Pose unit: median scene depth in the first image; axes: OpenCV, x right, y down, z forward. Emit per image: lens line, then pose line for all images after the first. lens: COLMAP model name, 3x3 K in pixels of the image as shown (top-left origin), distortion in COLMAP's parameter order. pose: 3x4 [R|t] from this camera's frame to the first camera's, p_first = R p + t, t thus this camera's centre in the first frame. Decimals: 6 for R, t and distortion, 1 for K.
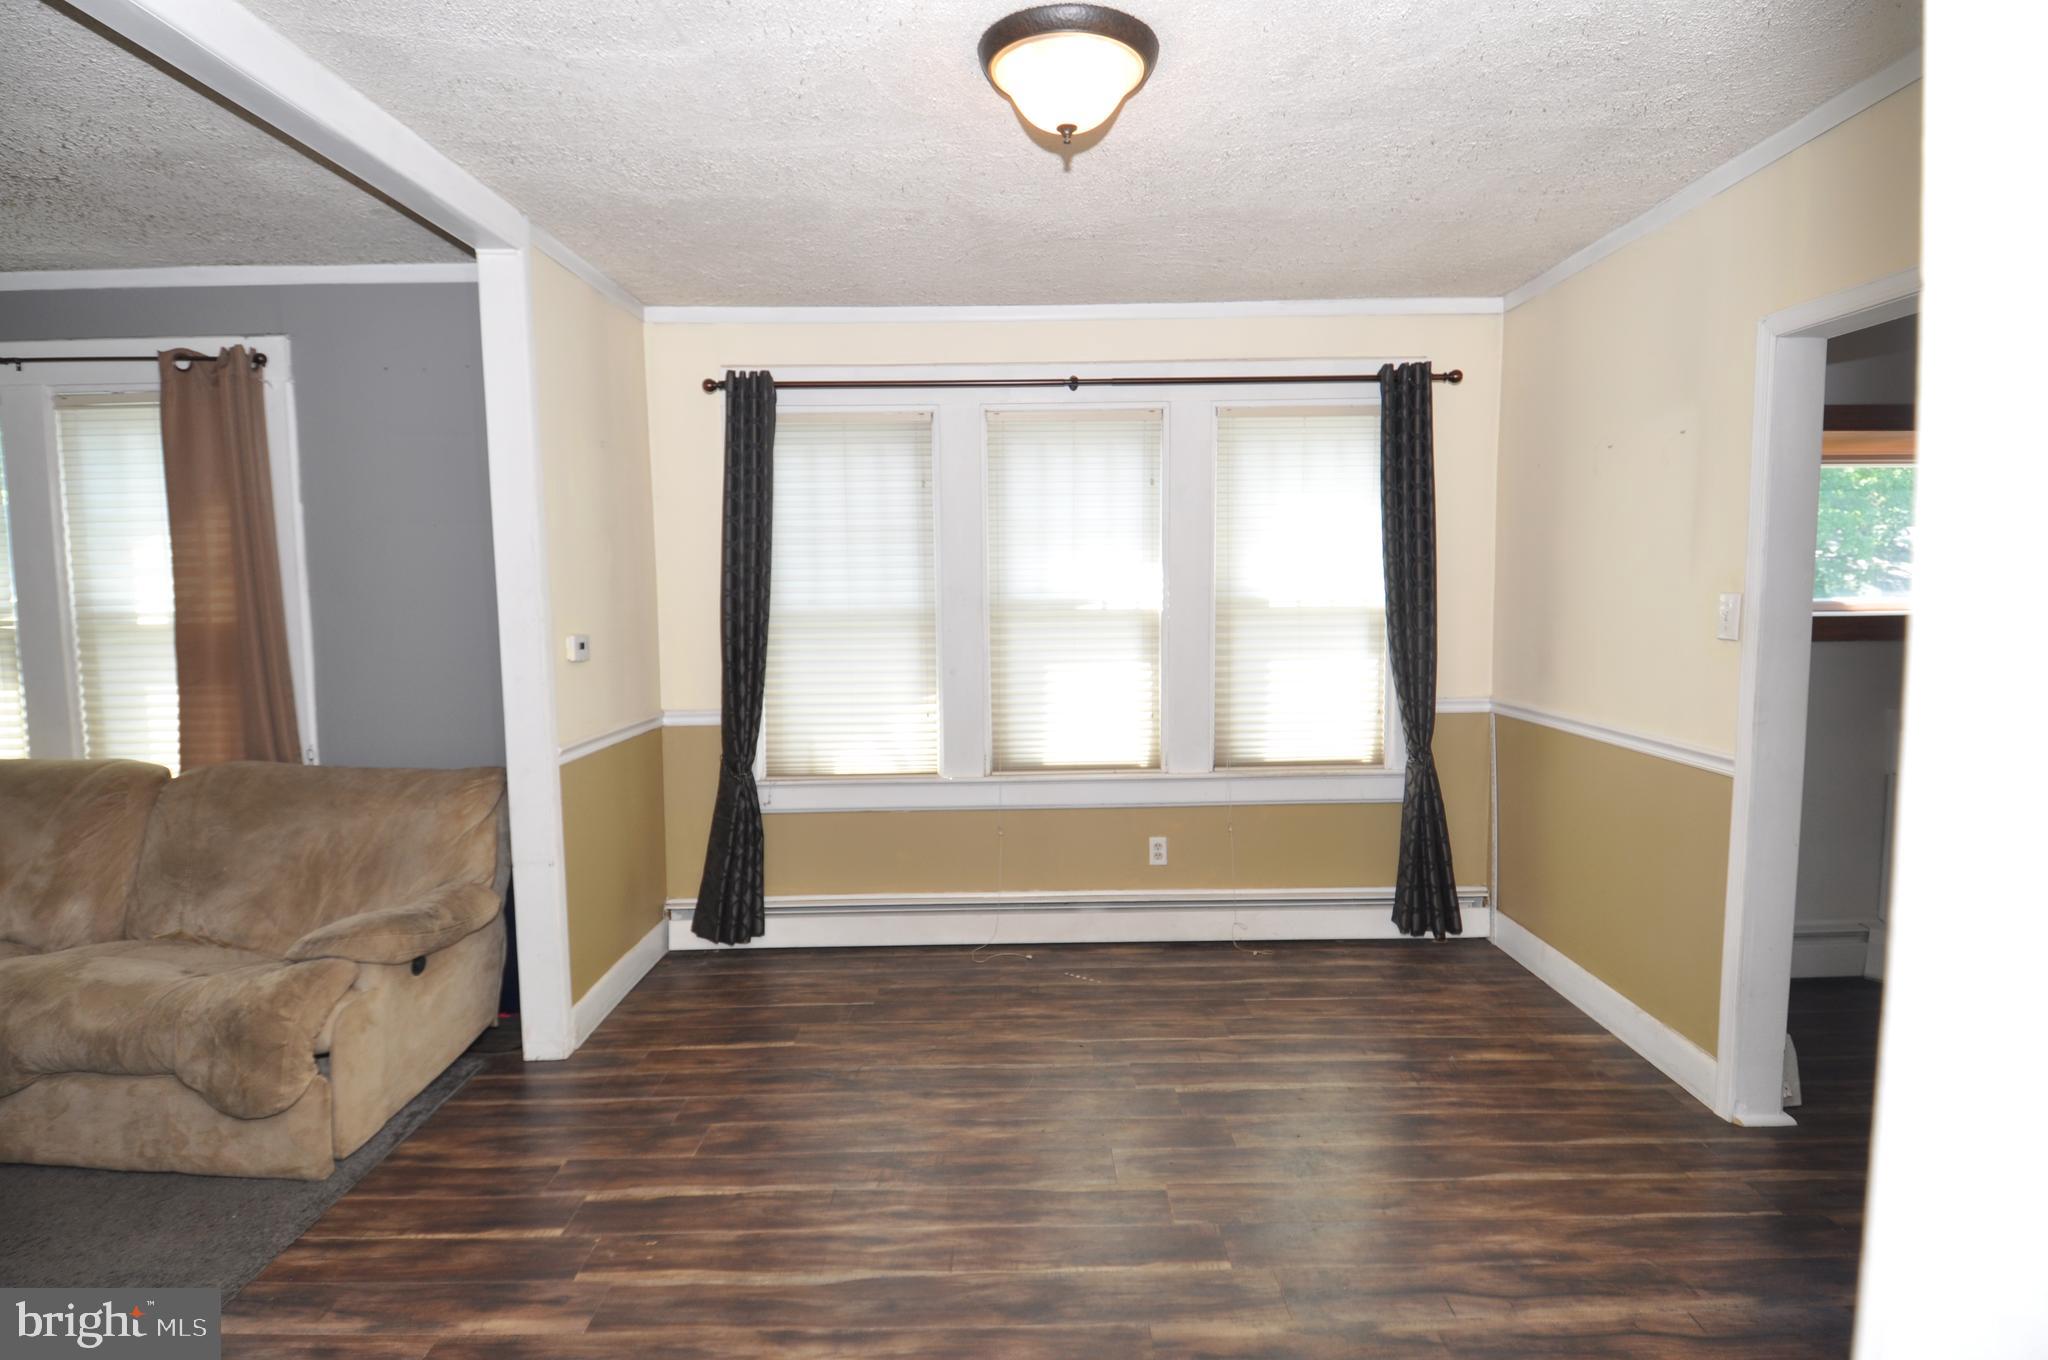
lens RADIAL K [[1053.2, 0, 1024.4], [0, 1053.2, 678.0], [0, 0, 1]] dist [0.033645, -0.042468]
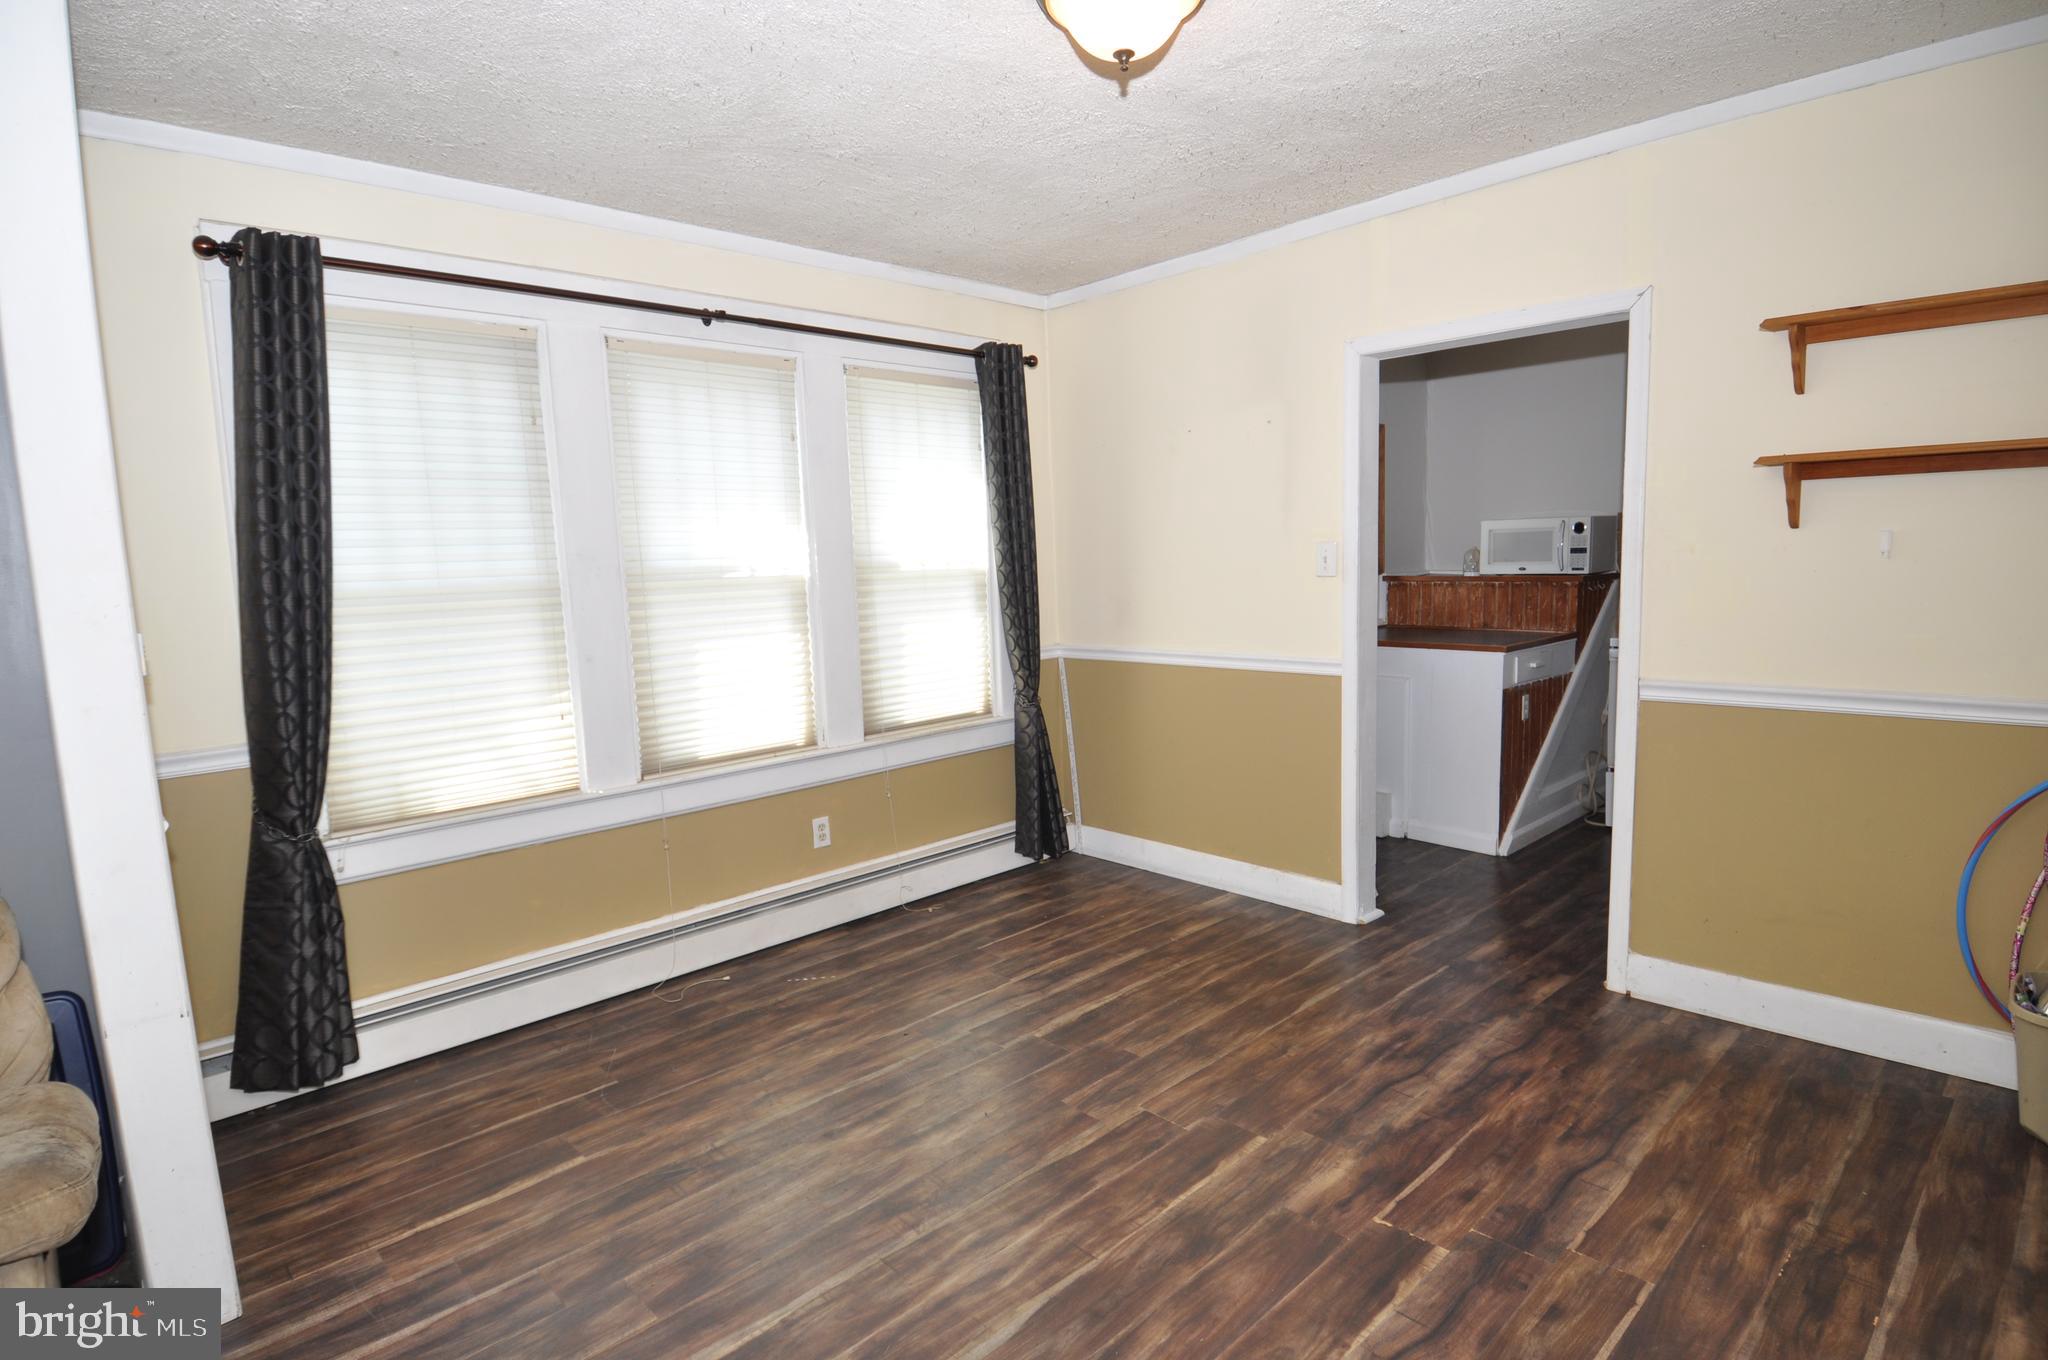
lens RADIAL K [[1053.2, 0, 1027.0], [0, 1053.2, 682.3], [0, 0, 1]] dist [0.033645, -0.042468]
pose [[0.728801, -0.095287, 0.678063, -0.440984], [0.086514, 0.995148, 0.046858, 0.002758], [-0.679238, 0.024512, 0.733509, 0.216070]]
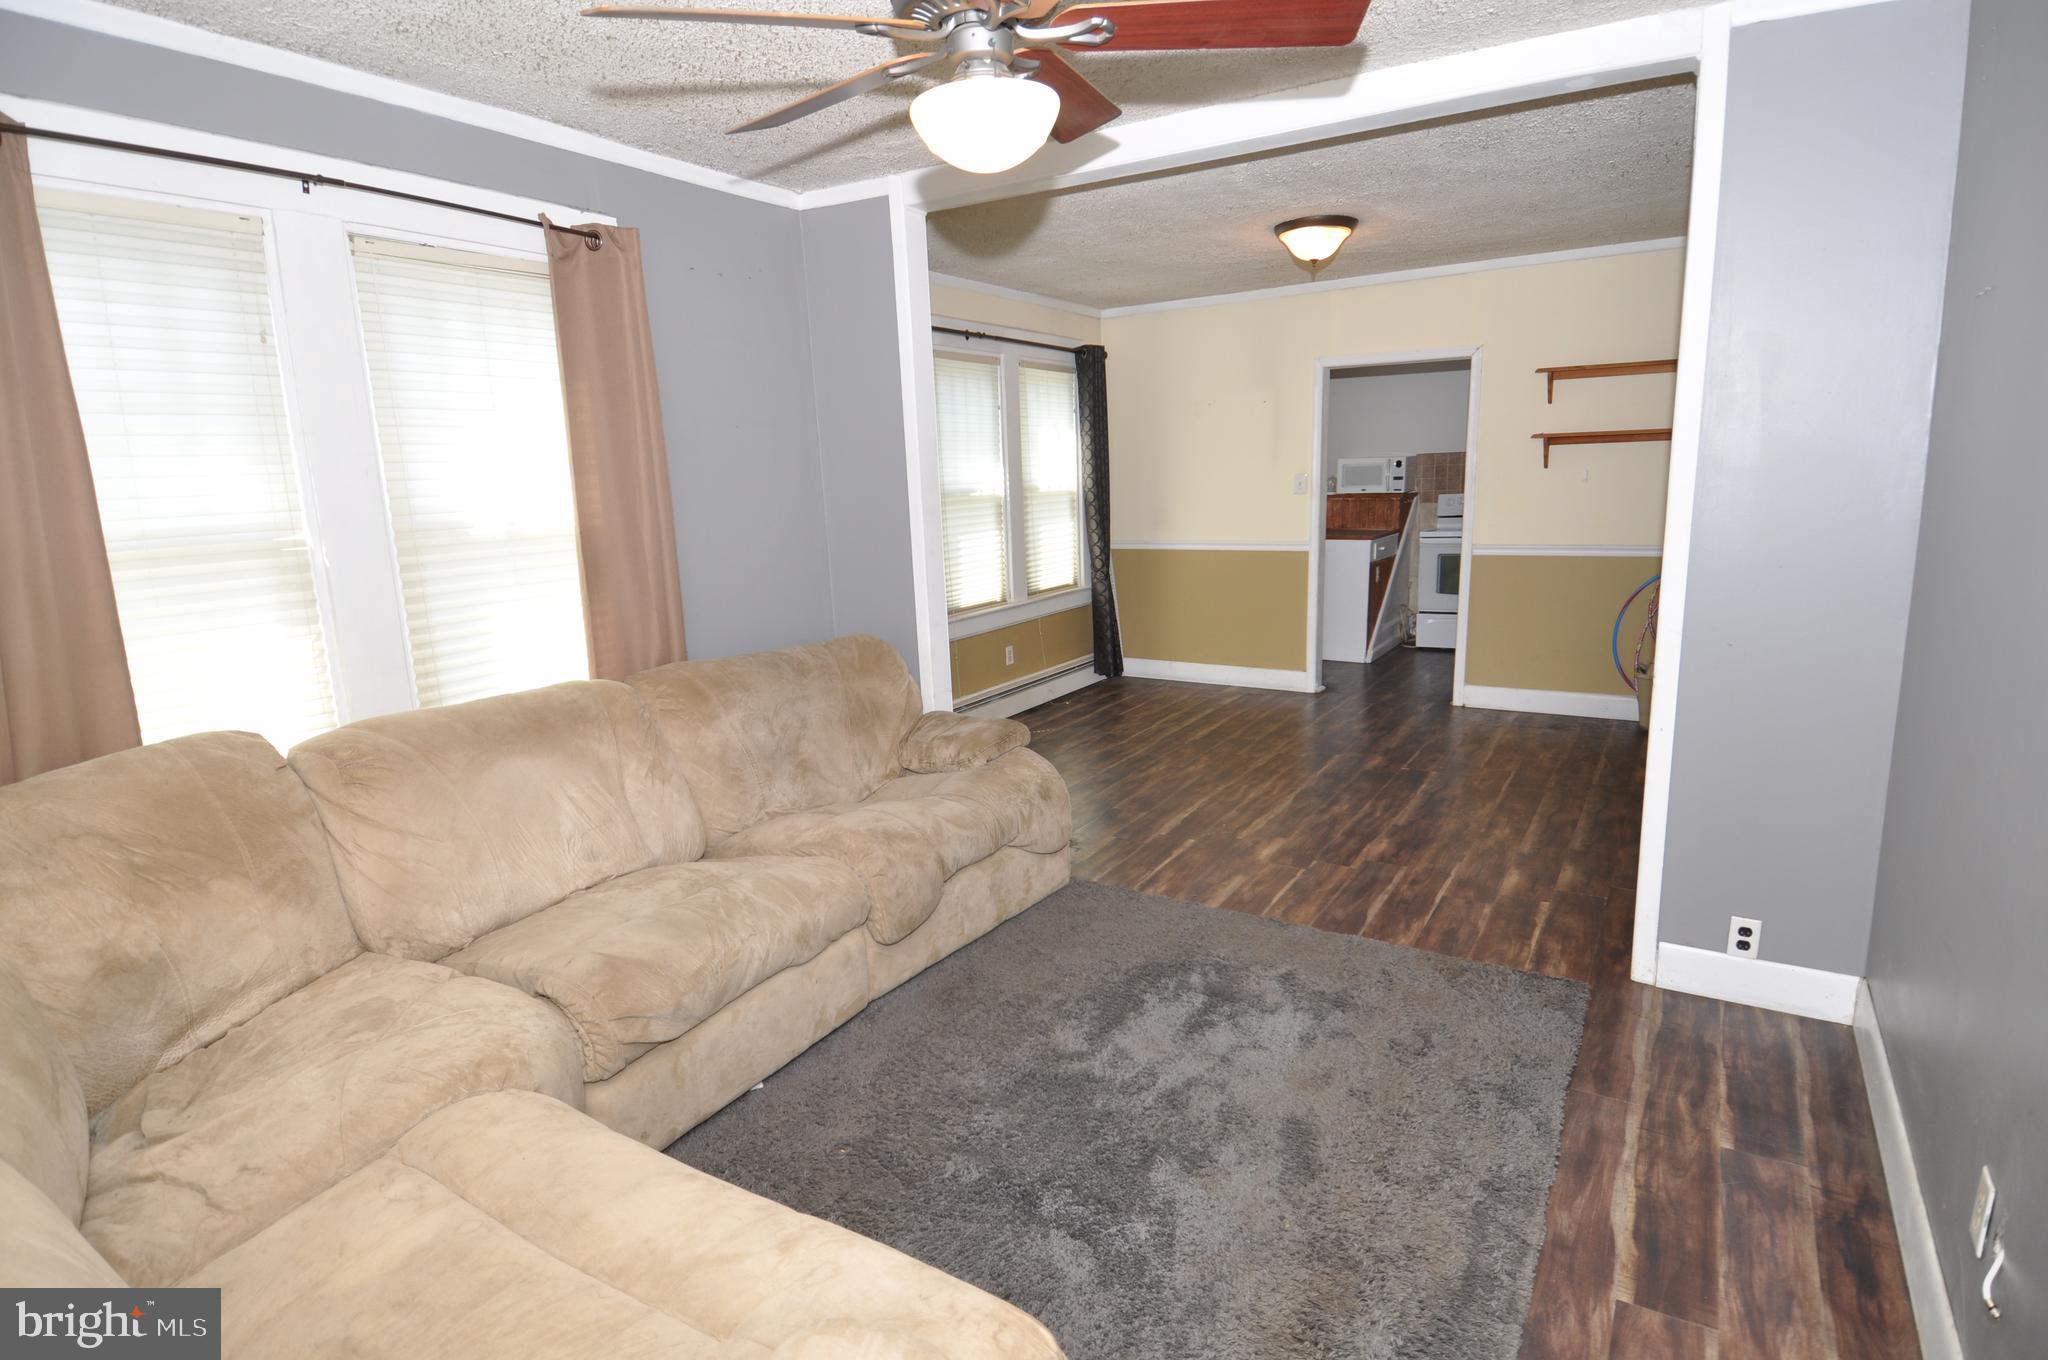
lens RADIAL K [[1053.2, 0, 1019.5], [0, 1053.2, 693.1], [0, 0, 1]] dist [0.033645, -0.042468]
pose [[0.541275, -0.179589, 0.821443, -1.356002], [0.101794, 0.983735, 0.147995, -0.008270], [-0.834661, 0.003512, 0.550753, 0.179536]]
